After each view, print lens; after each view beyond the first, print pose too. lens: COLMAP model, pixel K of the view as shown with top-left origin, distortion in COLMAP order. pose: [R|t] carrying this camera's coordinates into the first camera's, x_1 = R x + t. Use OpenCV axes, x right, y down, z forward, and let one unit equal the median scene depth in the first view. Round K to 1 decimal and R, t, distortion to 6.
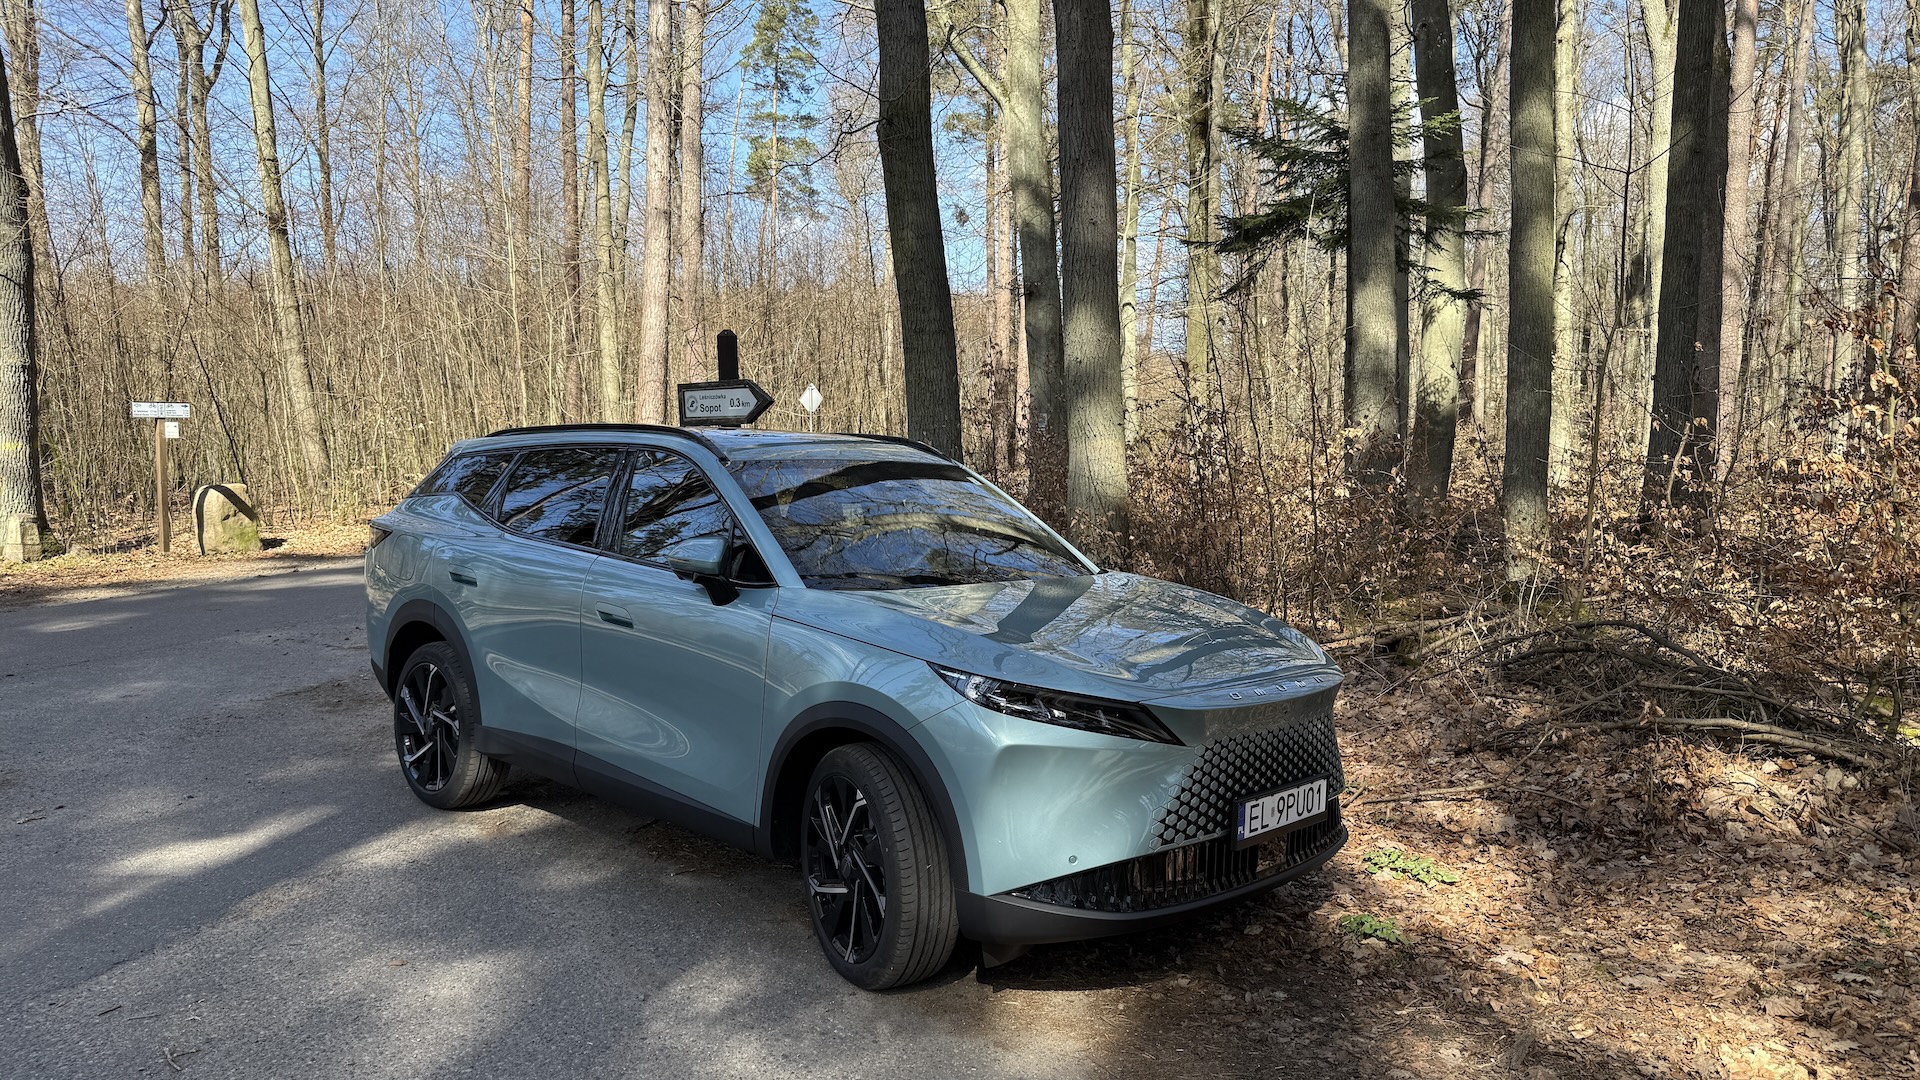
lens RADIAL K [[1418.3, 0, 960.0], [0, 1418.3, 540.0], [0, 0, 1]] dist [0.026194, -0.003161]
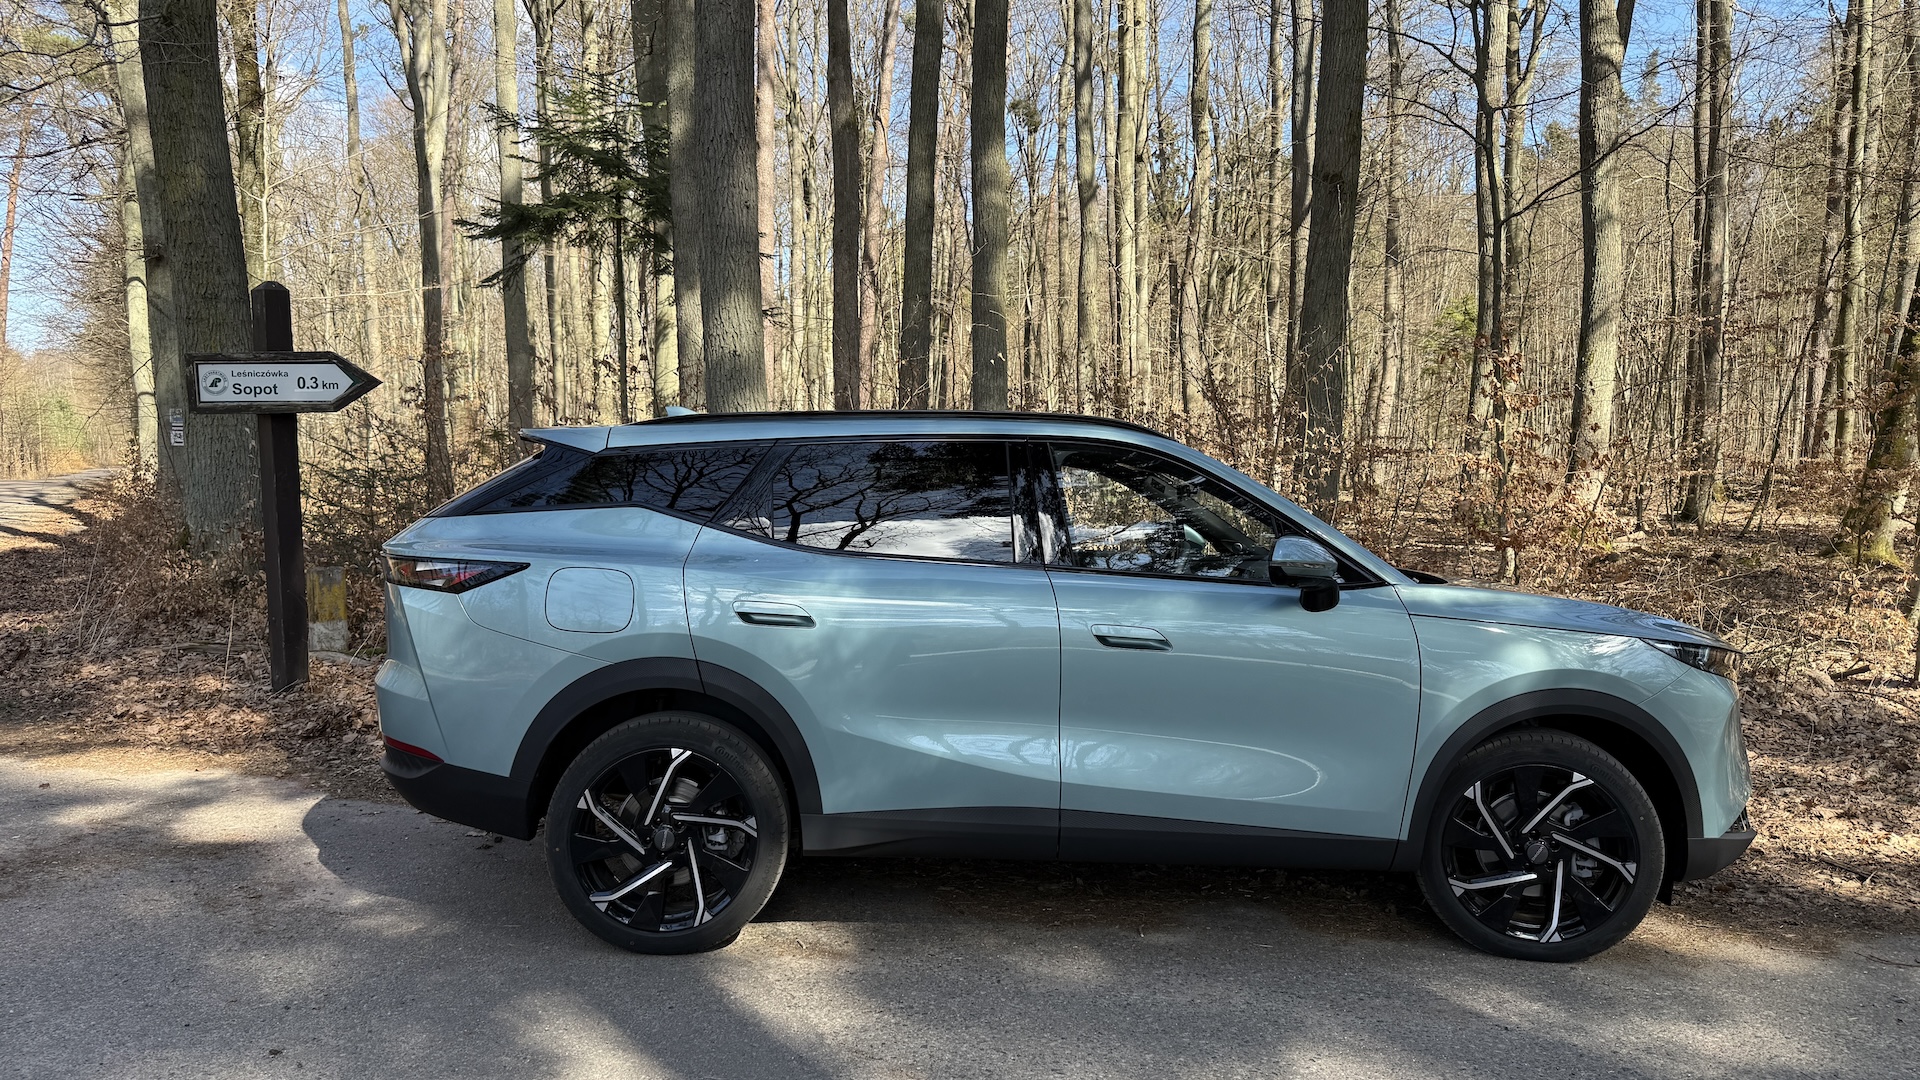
lens RADIAL K [[1418.3, 0, 960.0], [0, 1418.3, 540.0], [0, 0, 1]] dist [0.026194, -0.003161]
pose [[0.681261, -0.036714, 0.731120, -1.048112], [0.040387, 0.999105, 0.012538, -0.025533], [-0.730926, 0.020986, 0.682134, 0.554639]]
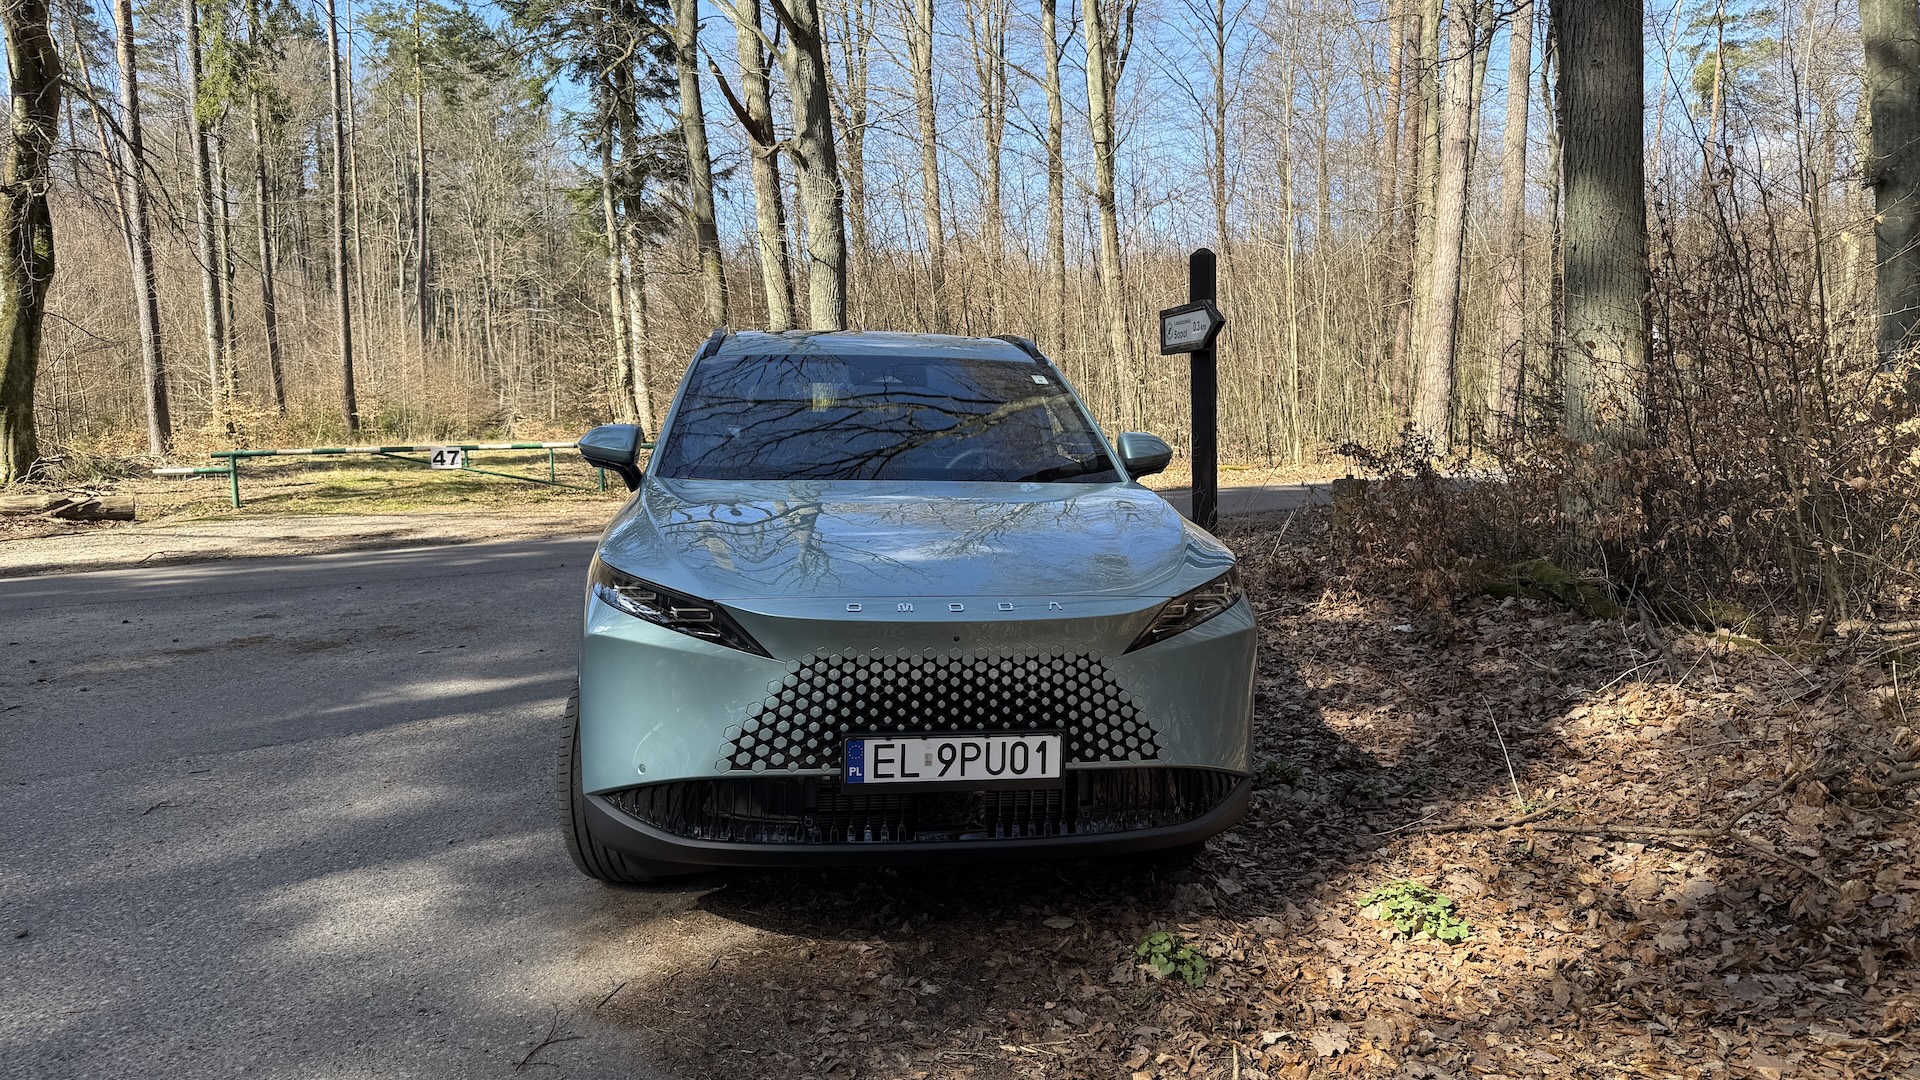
lens RADIAL K [[1393.5, 0, 963.6], [0, 1393.5, 549.6], [0, 0, 1]] dist [0.111153, -0.123789]
pose [[0.781024, 0.054271, -0.622139, 0.660105], [-0.035041, 0.998456, 0.043108, 0.035963], [0.623518, -0.011868, 0.781719, 0.369812]]
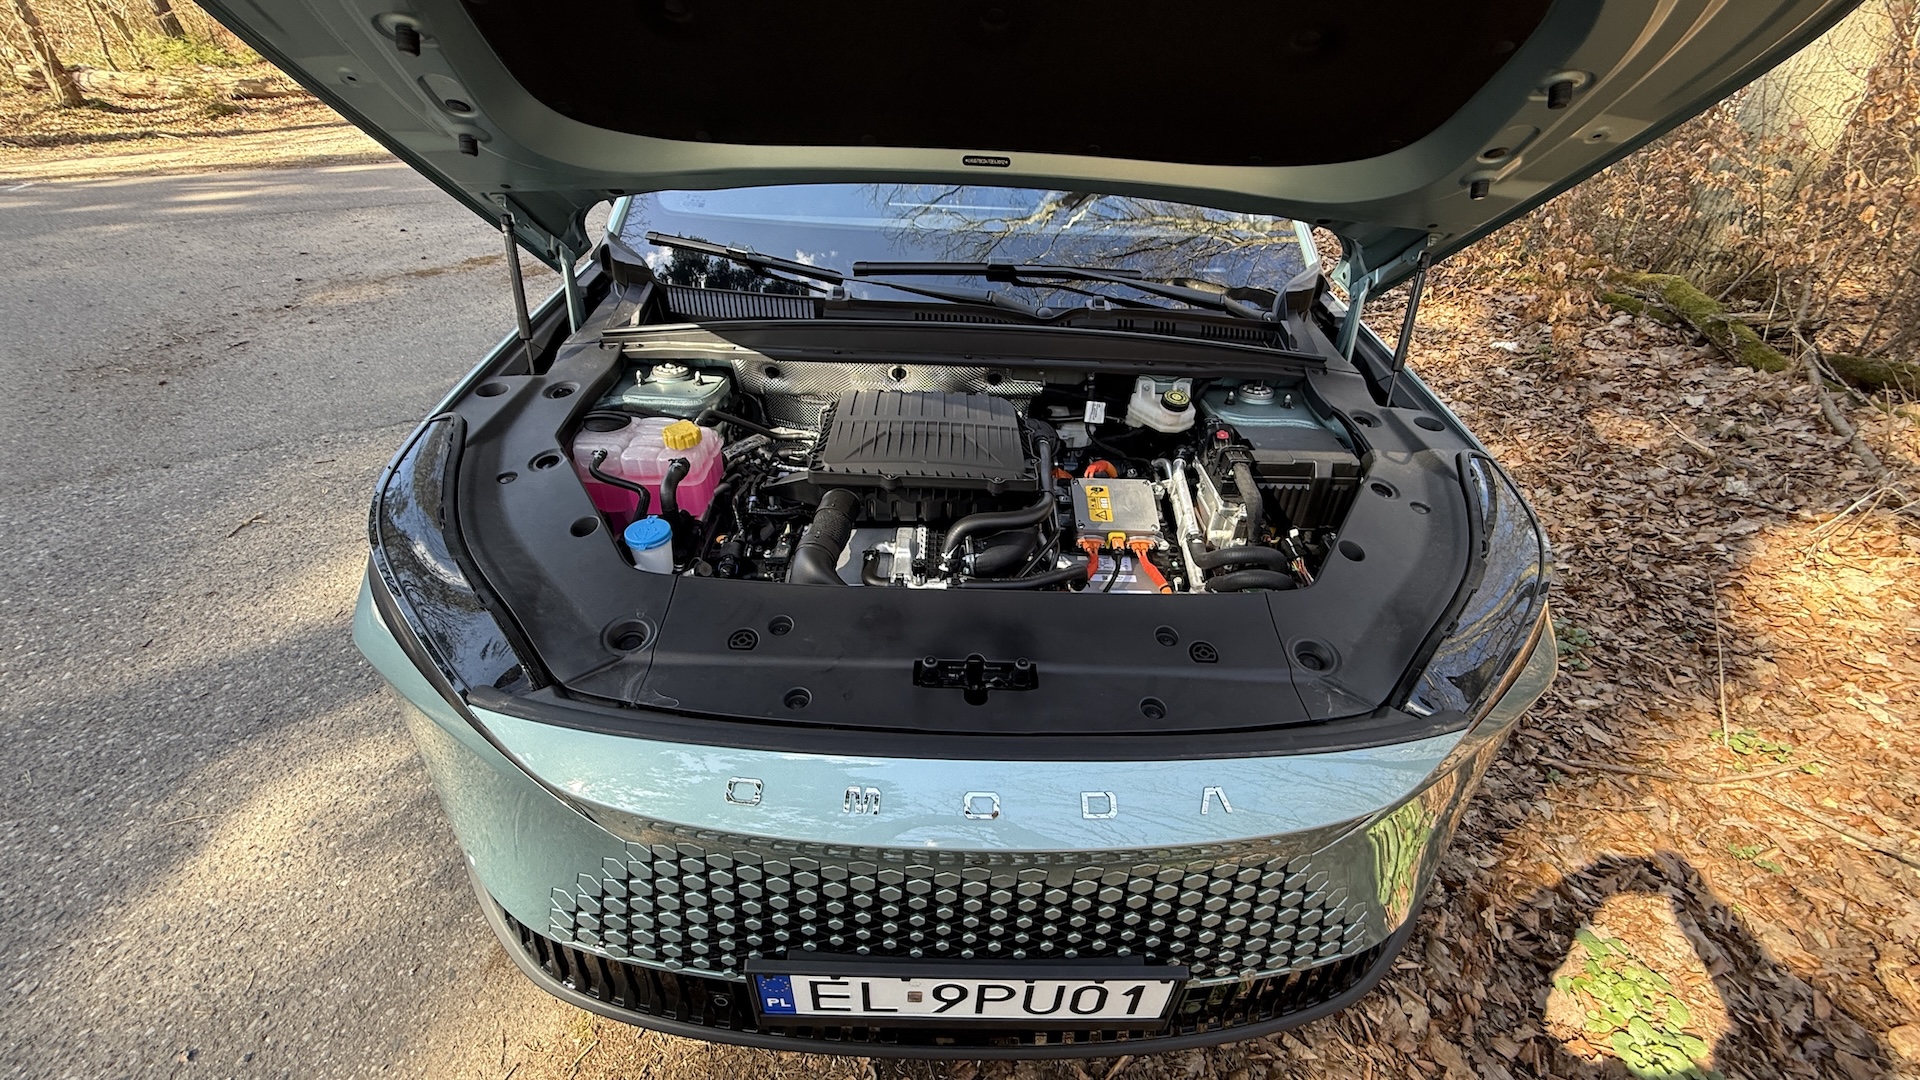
lens RADIAL K [[768.9, 0, 960.0], [0, 768.9, 540.0], [0, 0, 1]] dist [-0.000362, 0.000139]
pose [[0.682838, 0.422756, -0.595827, 0.283538], [-0.069218, 0.849333, 0.523299, -0.040421], [0.727284, -0.316087, 0.609219, 0.842002]]
